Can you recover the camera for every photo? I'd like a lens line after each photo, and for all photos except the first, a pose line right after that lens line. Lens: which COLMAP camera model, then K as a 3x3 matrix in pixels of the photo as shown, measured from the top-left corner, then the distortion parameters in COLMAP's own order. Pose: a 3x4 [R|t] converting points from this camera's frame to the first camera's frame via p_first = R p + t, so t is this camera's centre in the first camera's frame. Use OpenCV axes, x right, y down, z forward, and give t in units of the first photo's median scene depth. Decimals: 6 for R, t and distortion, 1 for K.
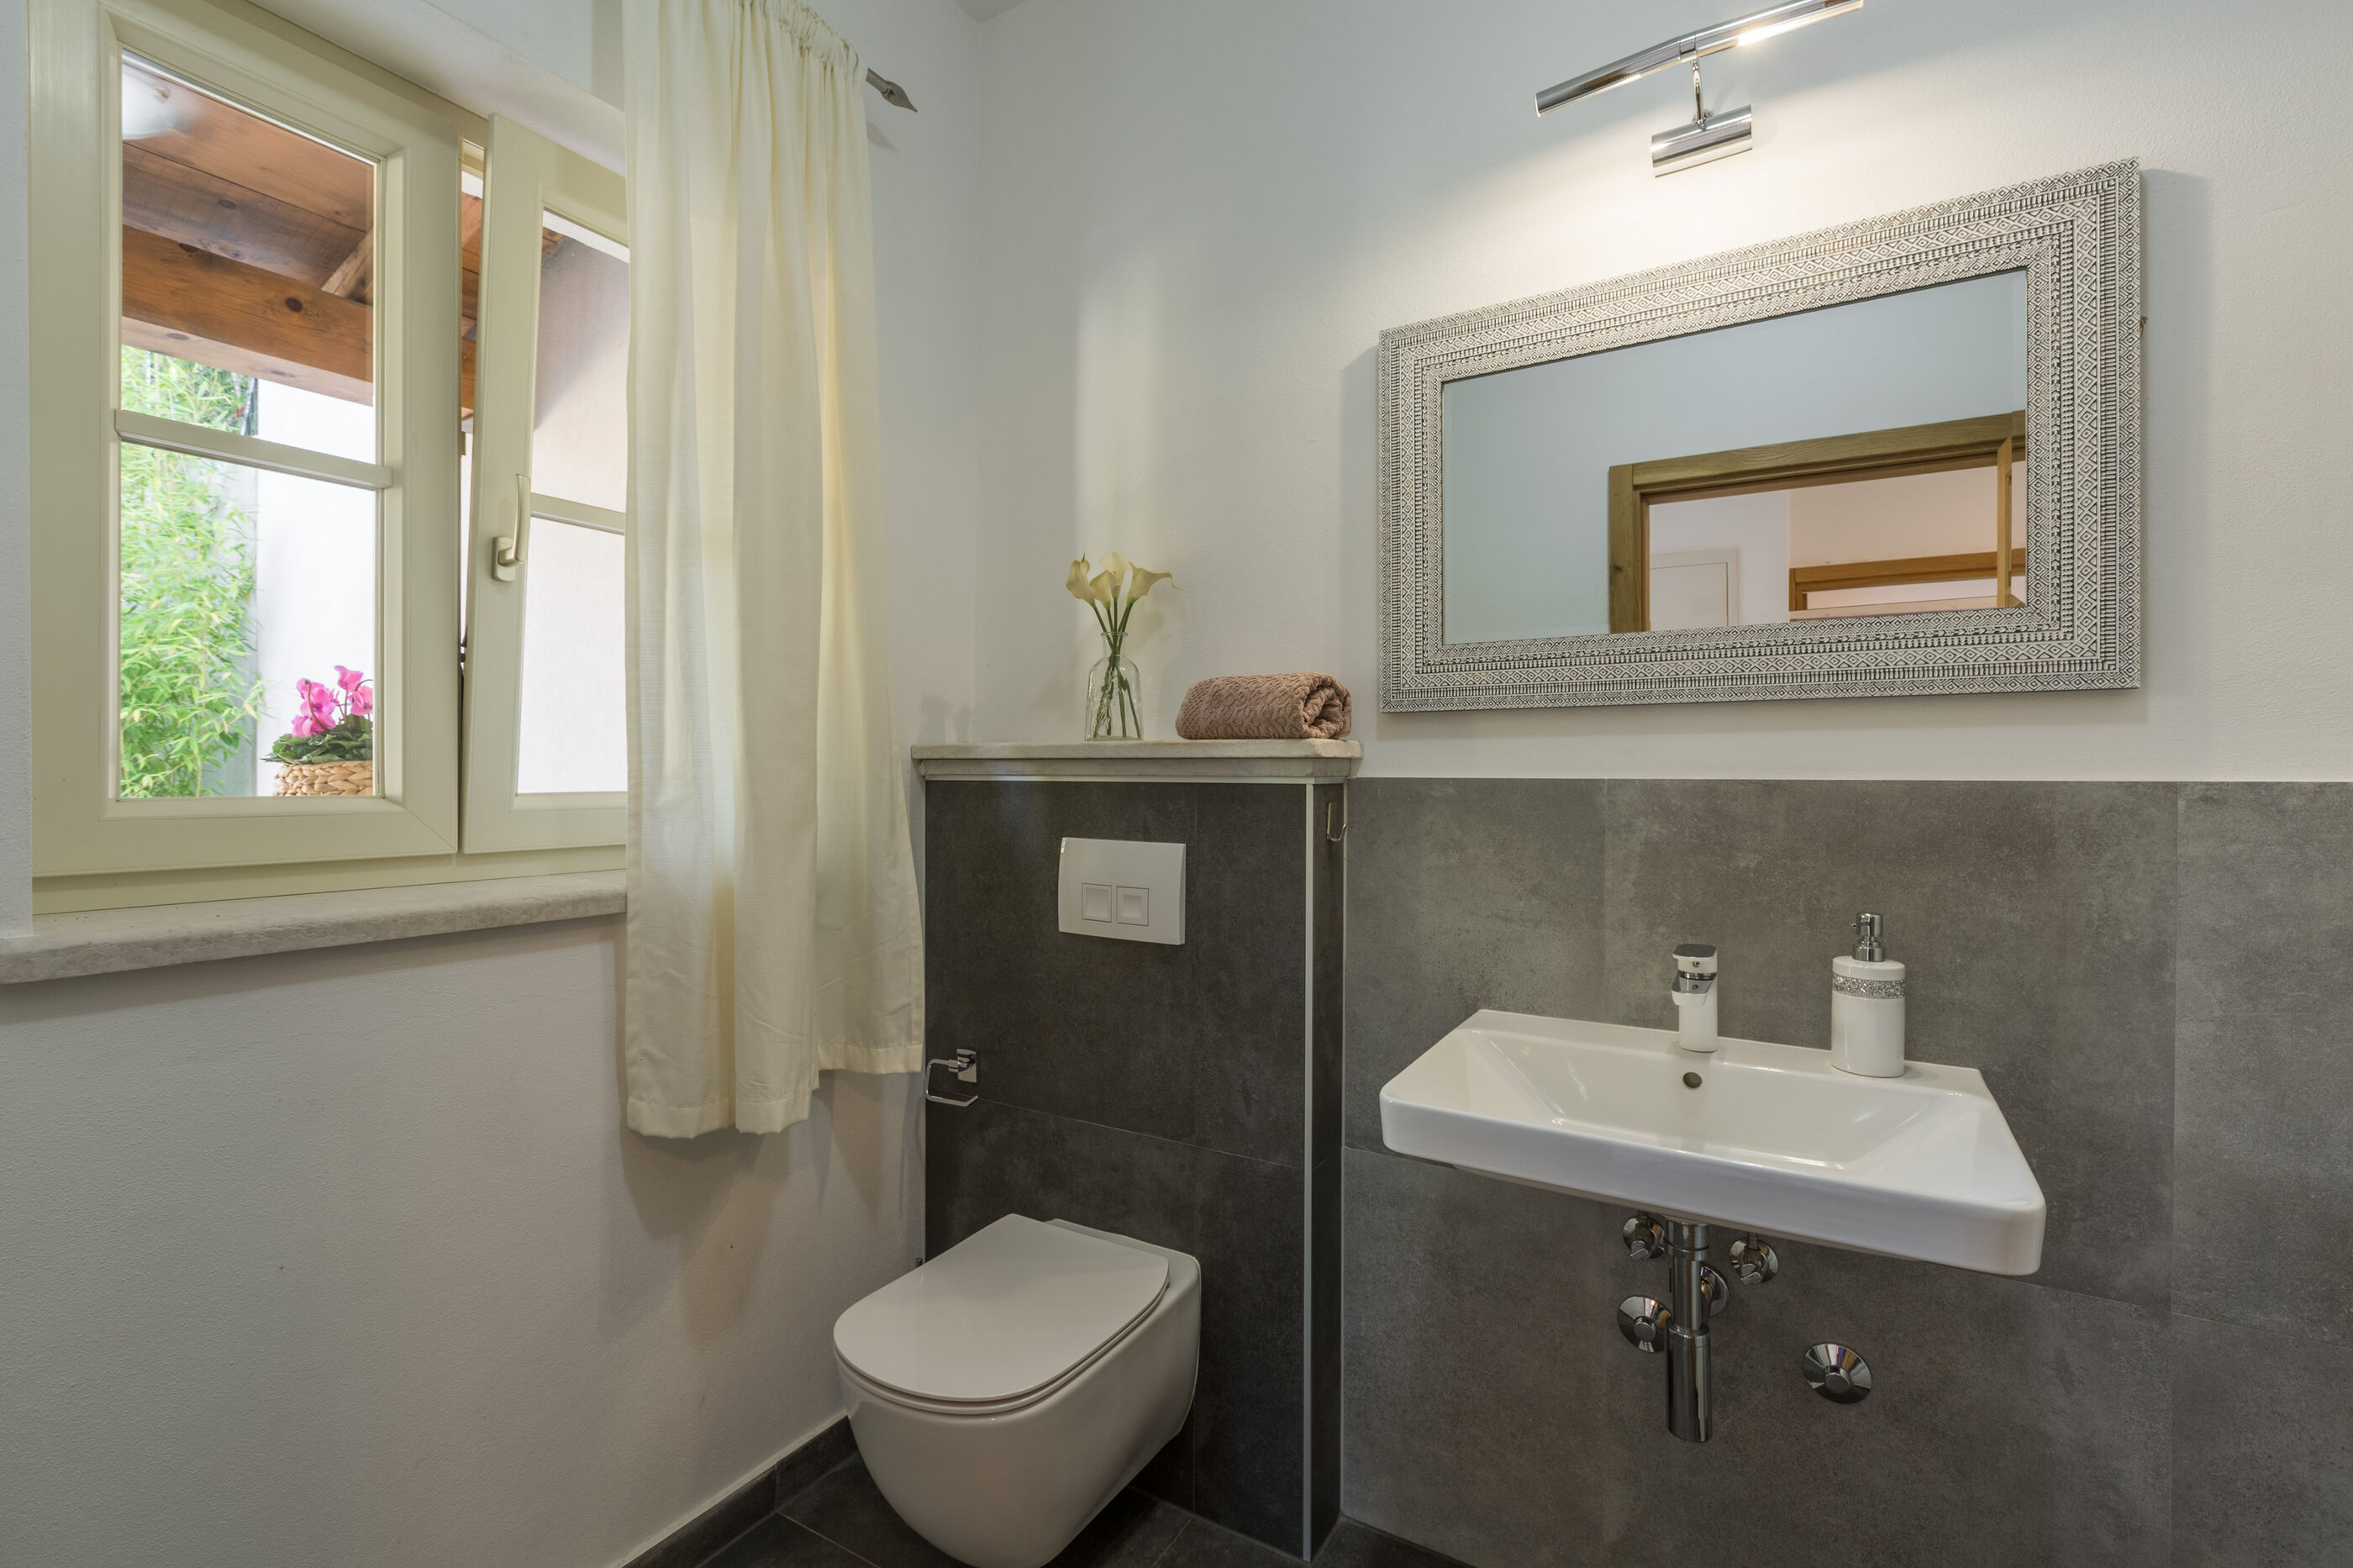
lens RADIAL K [[1062.1, 0, 1173.2], [0, 1062.1, 755.3], [0, 0, 1]] dist [-0.001027, -0.000696]
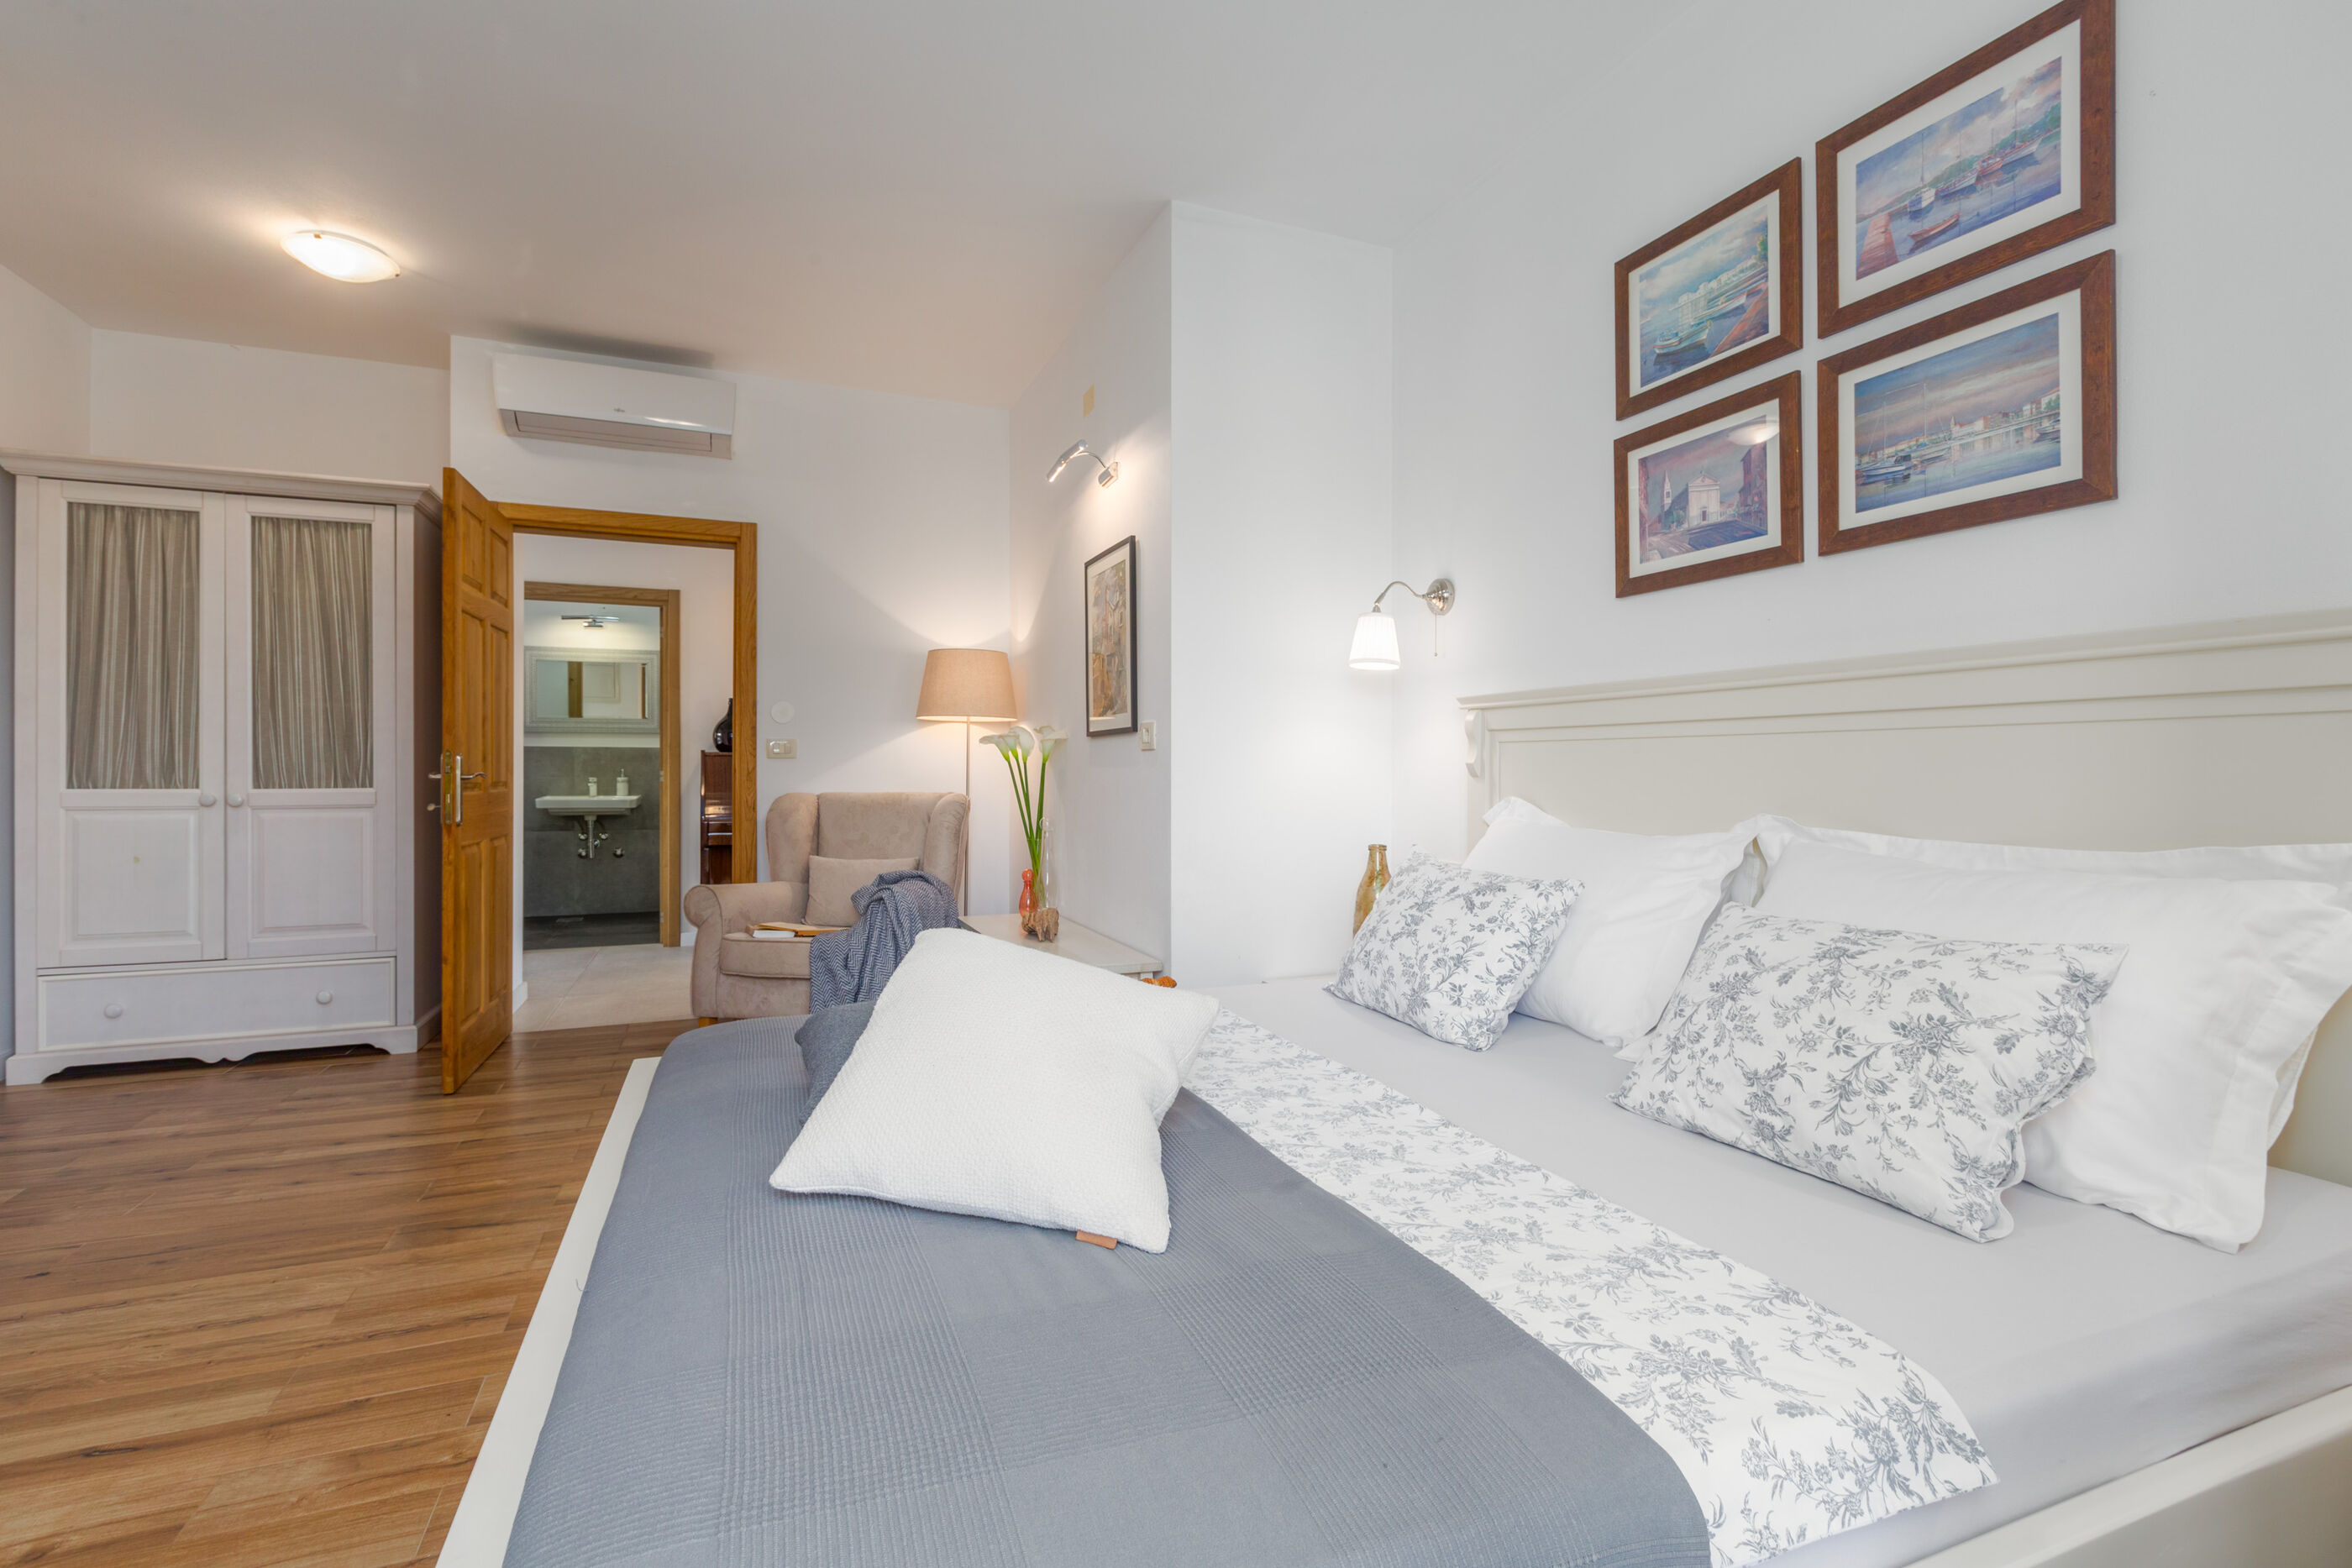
lens RADIAL K [[1054.0, 0, 1149.9], [0, 1054.0, 768.2], [0, 0, 1]] dist [-0.000083, -0.000239]
pose [[0.600014, -0.000885, 0.799989, -1.810785], [0.001898, 0.999998, -0.000318, 0.123475], [-0.799987, 0.001709, 0.600015, -3.872158]]
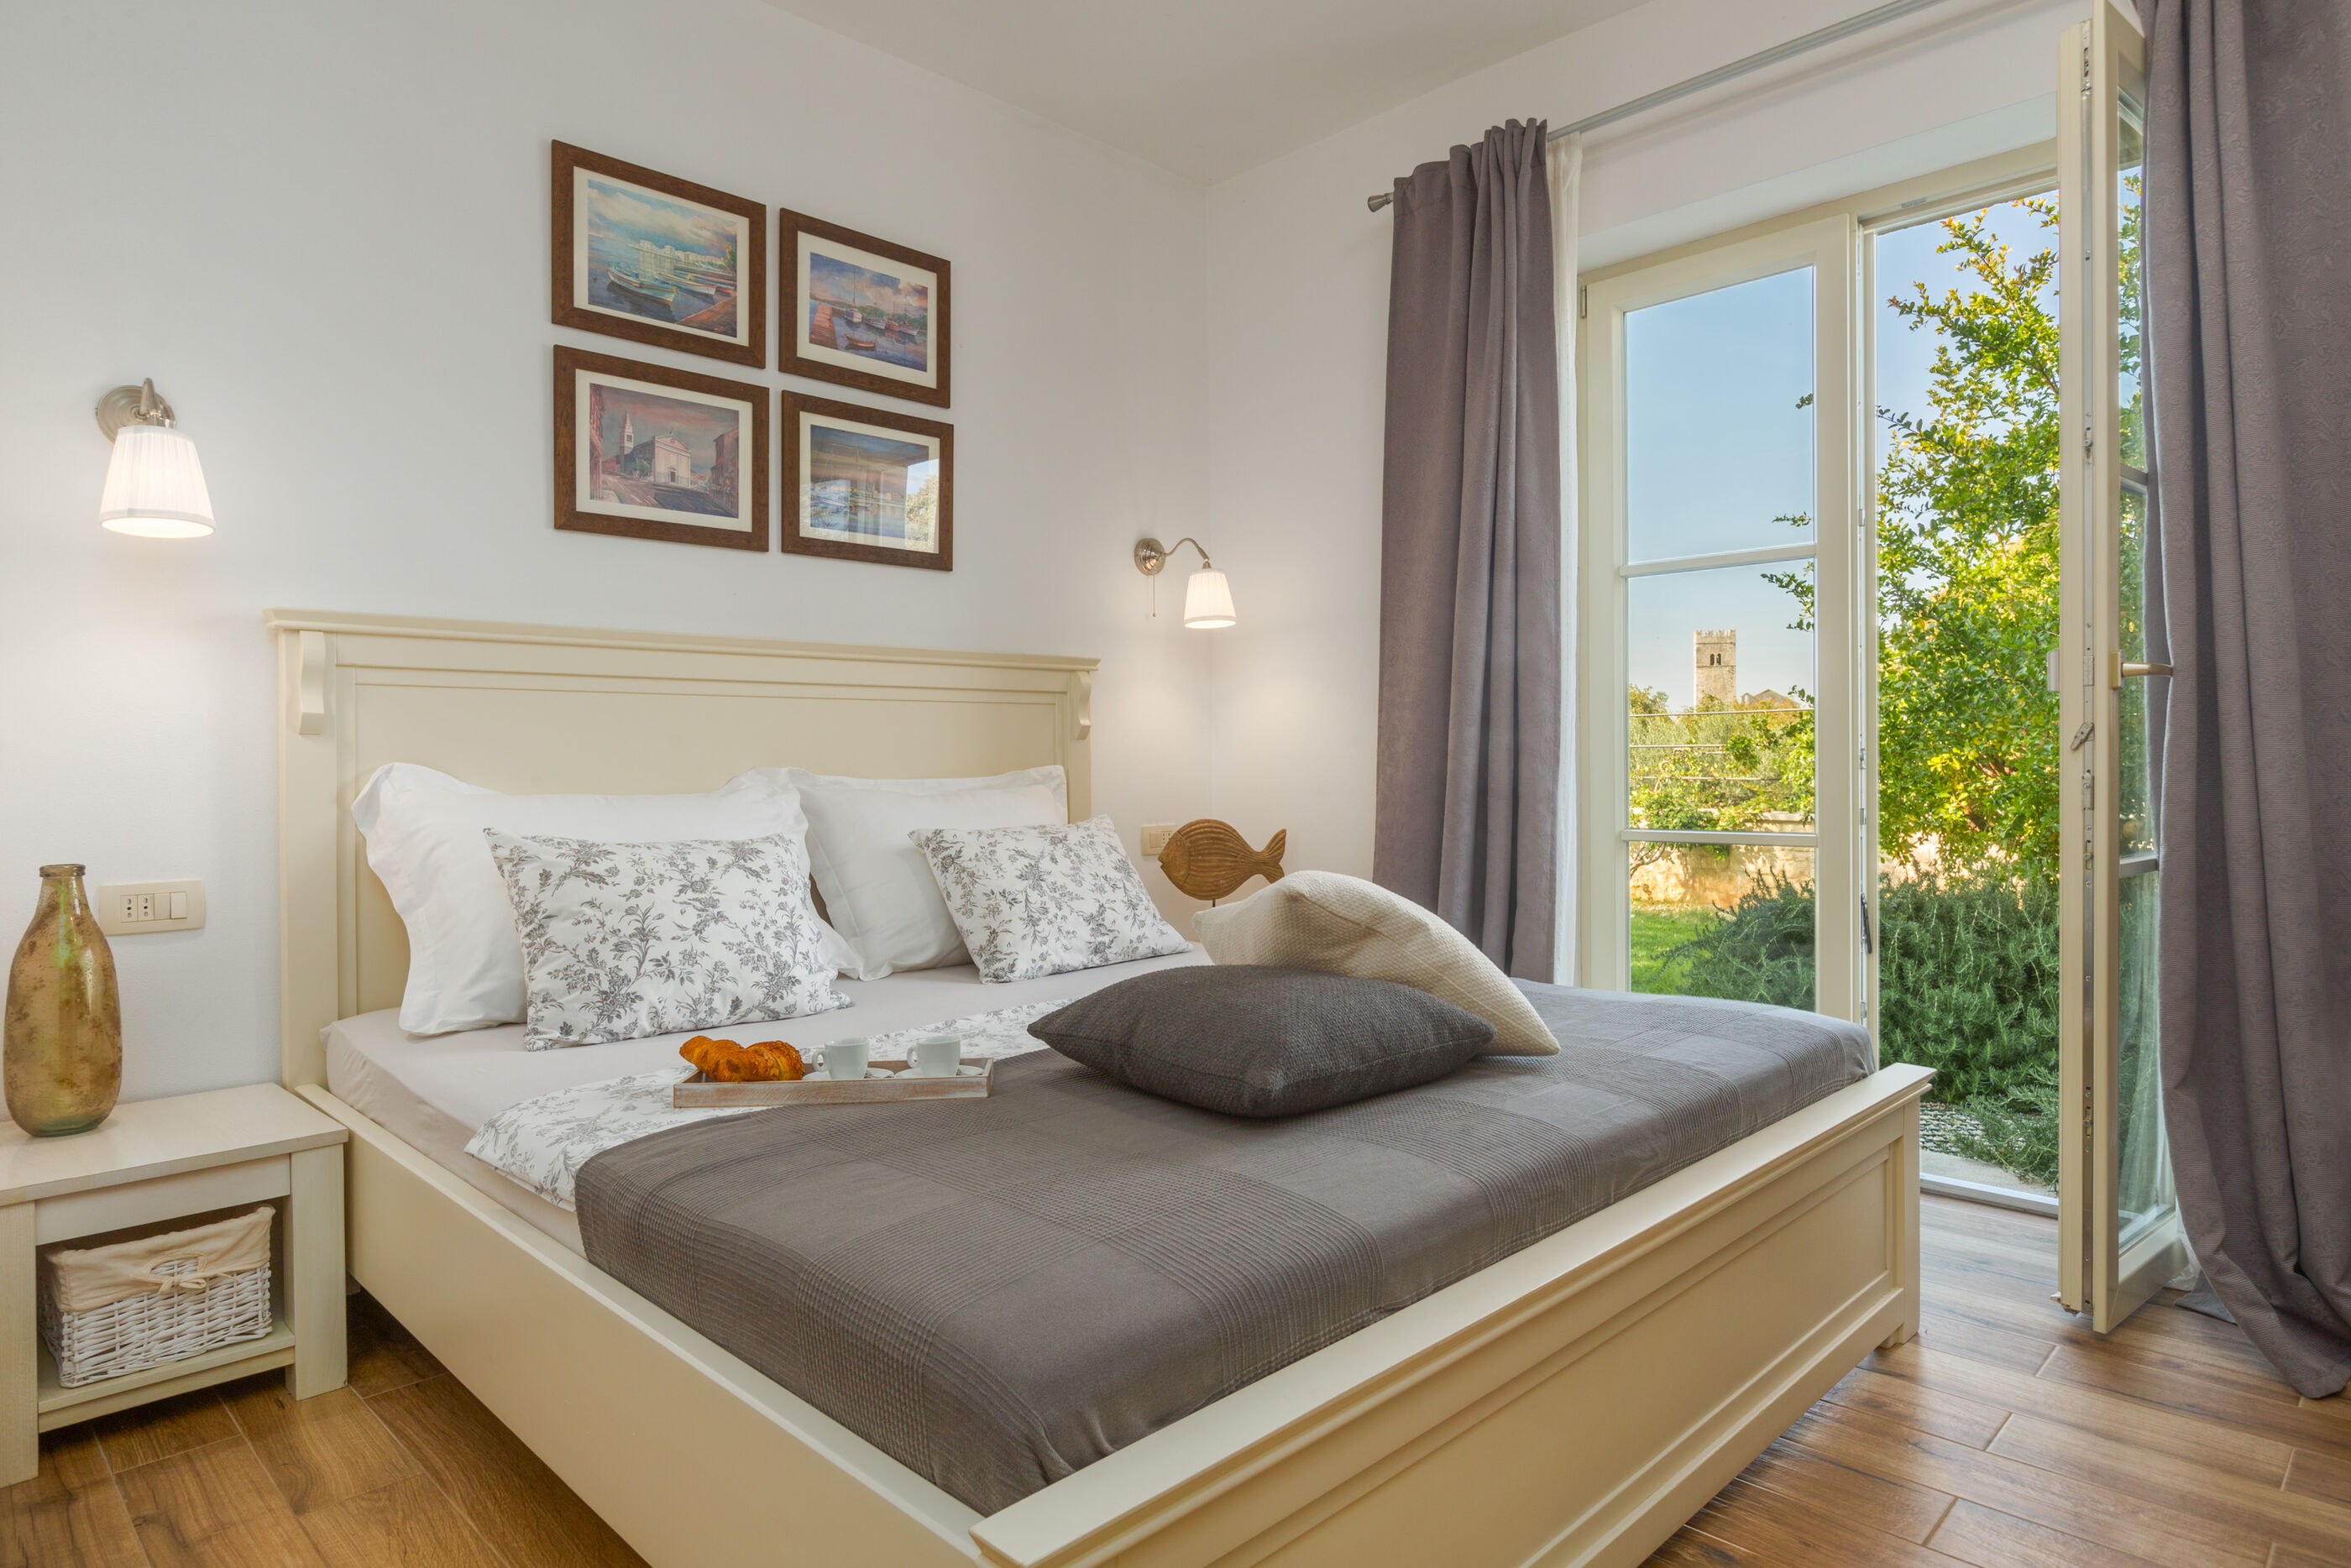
lens RADIAL K [[1339.3, 0, 1177.2], [0, 1339.3, 756.5], [0, 0, 1]] dist [0.002282, 0.002337]
pose [[-0.973612, 0.003840, 0.228177, -1.330034], [0.004283, 0.999990, 0.001443, 0.164280], [-0.228169, 0.002382, -0.973619, -2.066112]]
